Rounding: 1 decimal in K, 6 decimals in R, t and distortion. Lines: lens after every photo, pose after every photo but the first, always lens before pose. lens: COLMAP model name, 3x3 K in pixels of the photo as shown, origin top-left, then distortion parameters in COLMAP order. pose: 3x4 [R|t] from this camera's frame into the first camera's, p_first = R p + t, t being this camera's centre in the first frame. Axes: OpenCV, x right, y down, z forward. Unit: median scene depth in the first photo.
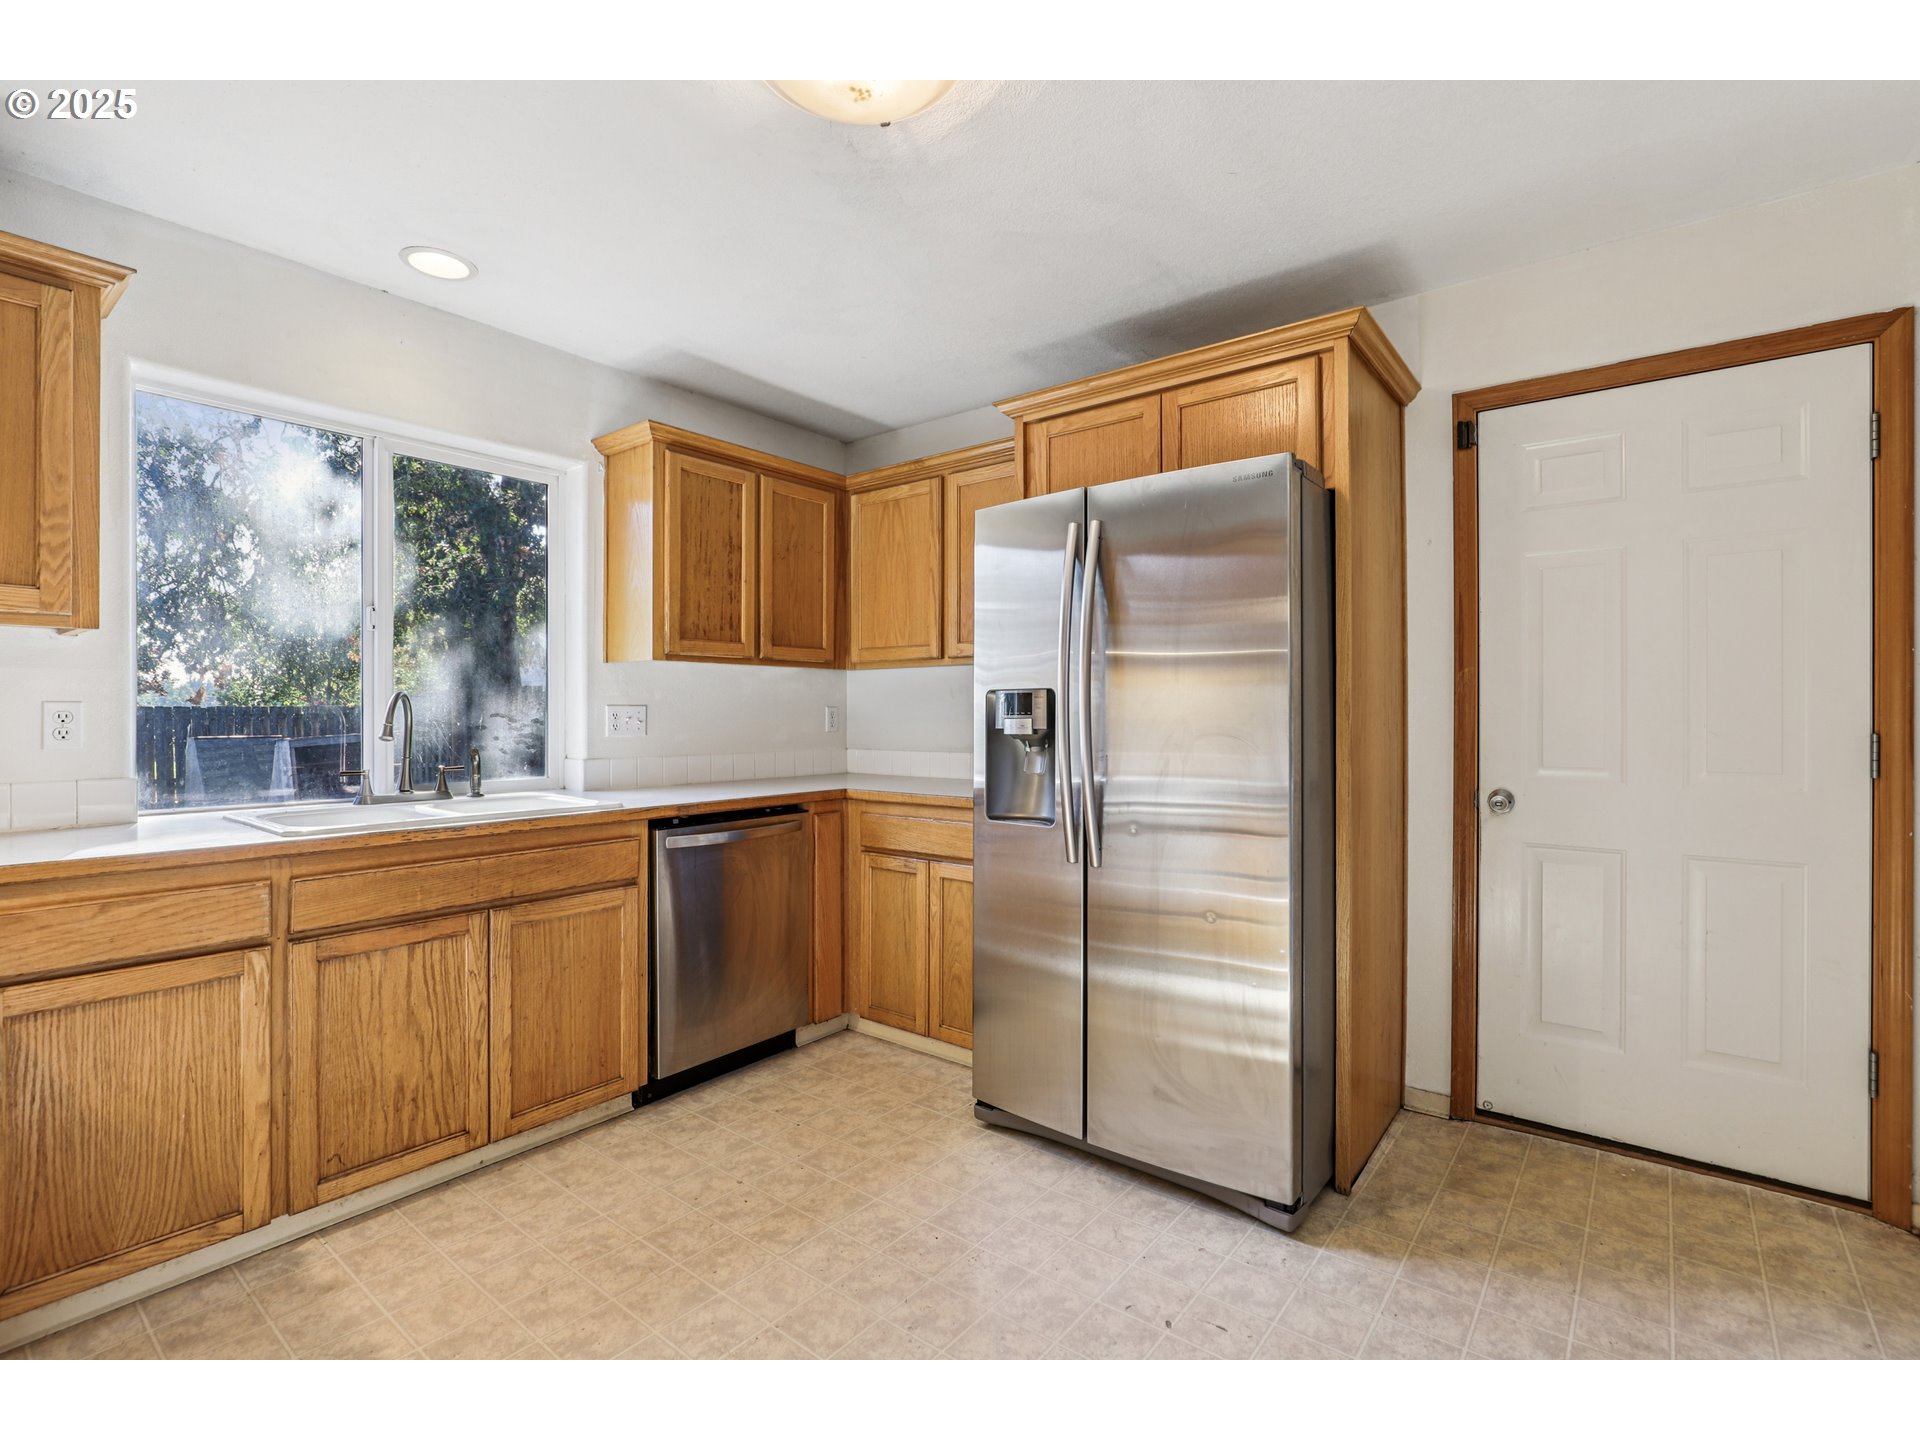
lens RADIAL K [[888.2, 0, 950.2], [0, 888.2, 712.4], [0, 0, 1]] dist [-0.013708, 0.002766]
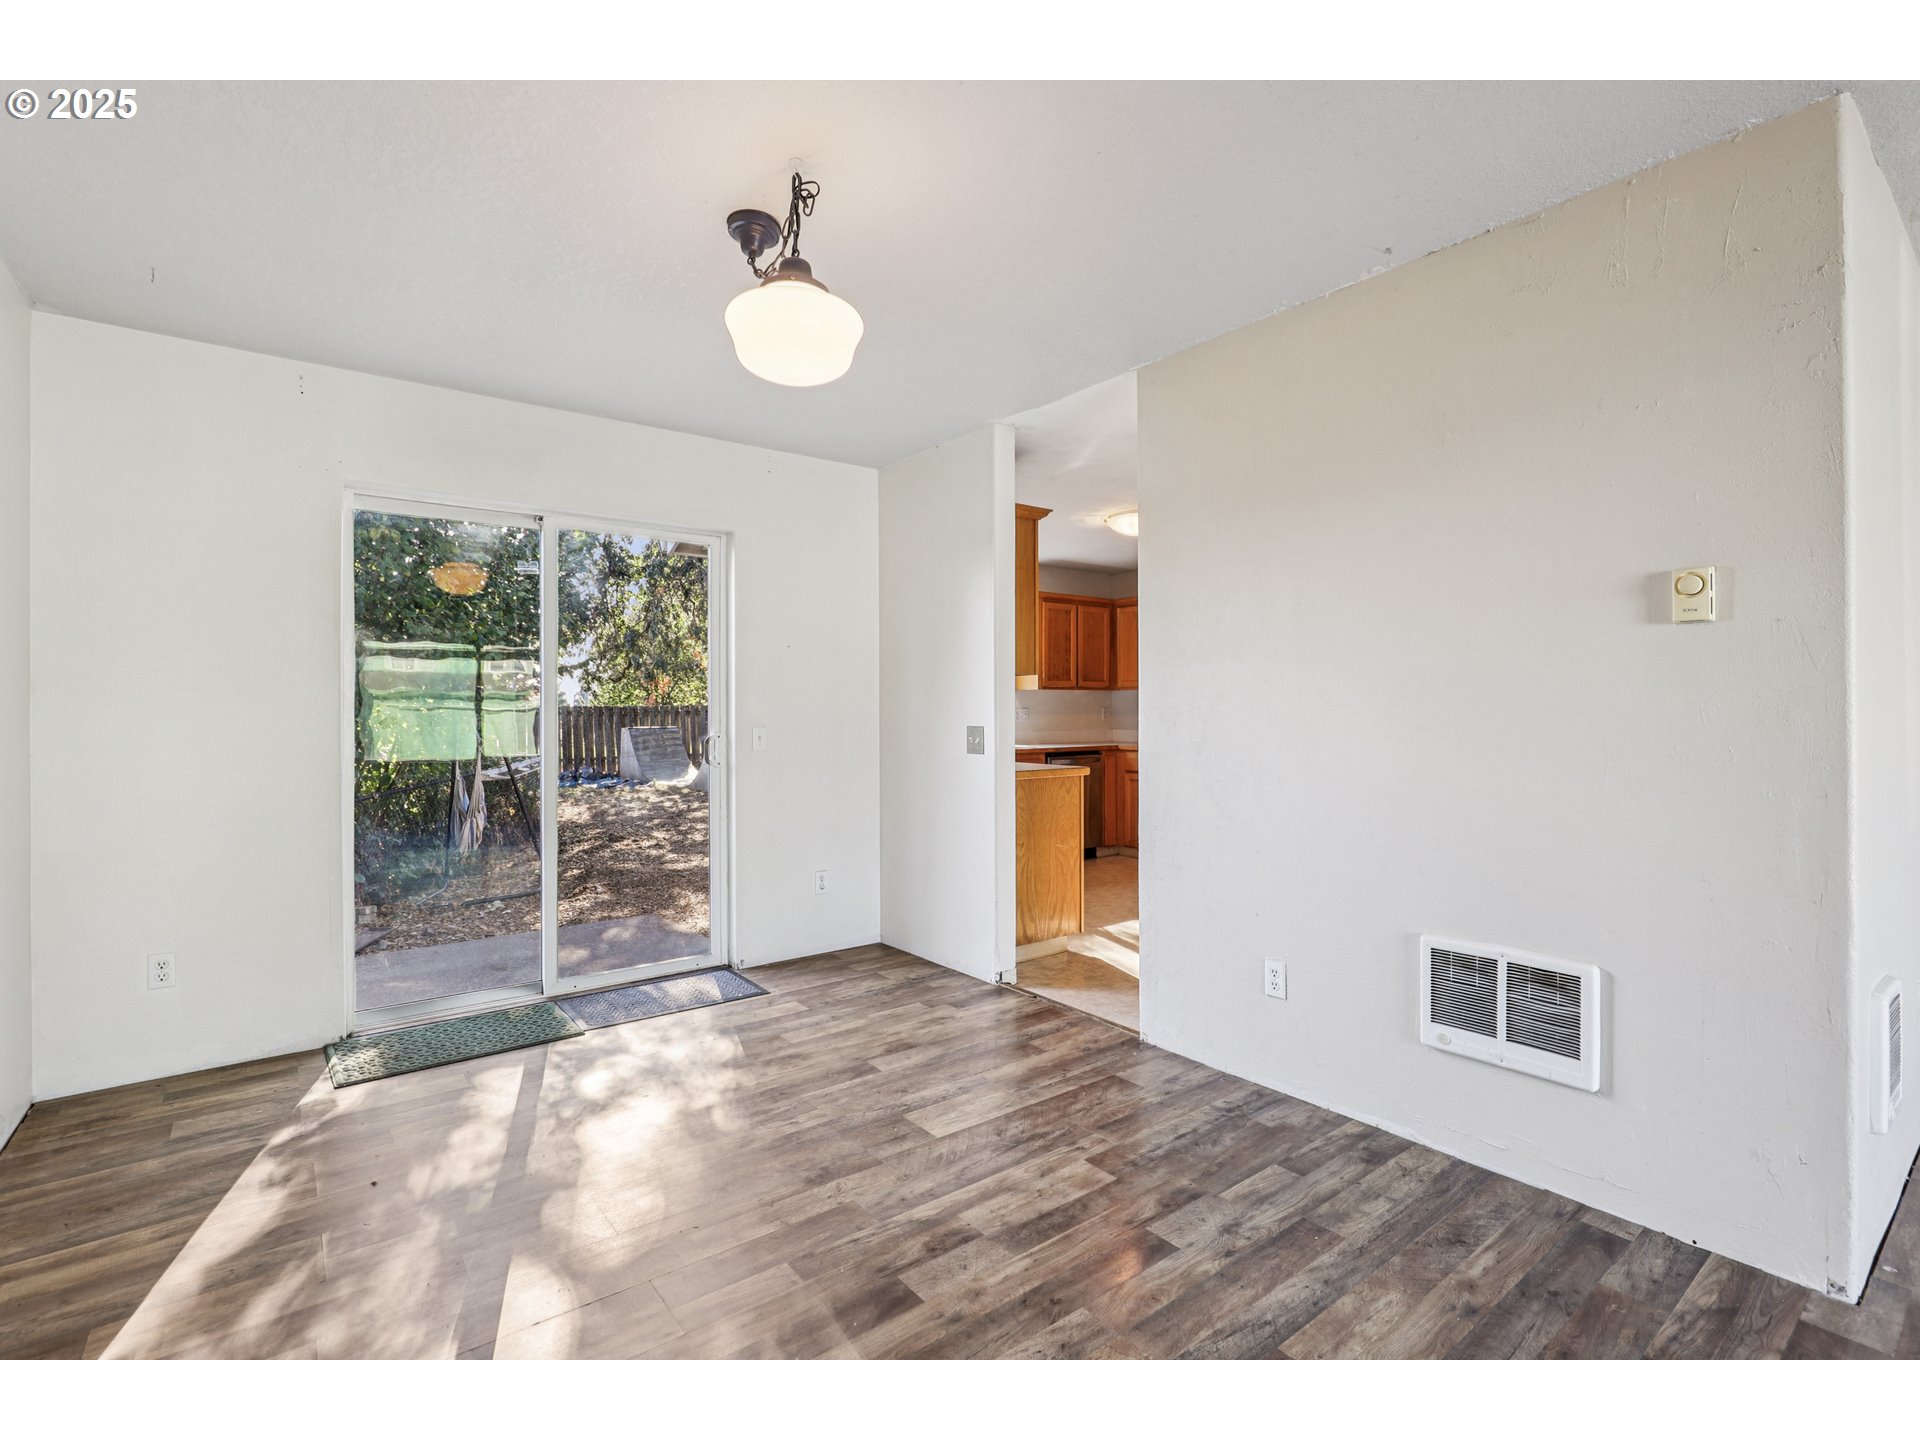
lens RADIAL K [[888.2, 0, 961.9], [0, 888.2, 710.0], [0, 0, 1]] dist [-0.013708, 0.002766]
pose [[0.972410, -0.001974, -0.233272, 0.022187], [0.002765, 0.999991, 0.003063, -0.010598], [0.233264, -0.003624, 0.972407, -1.253609]]
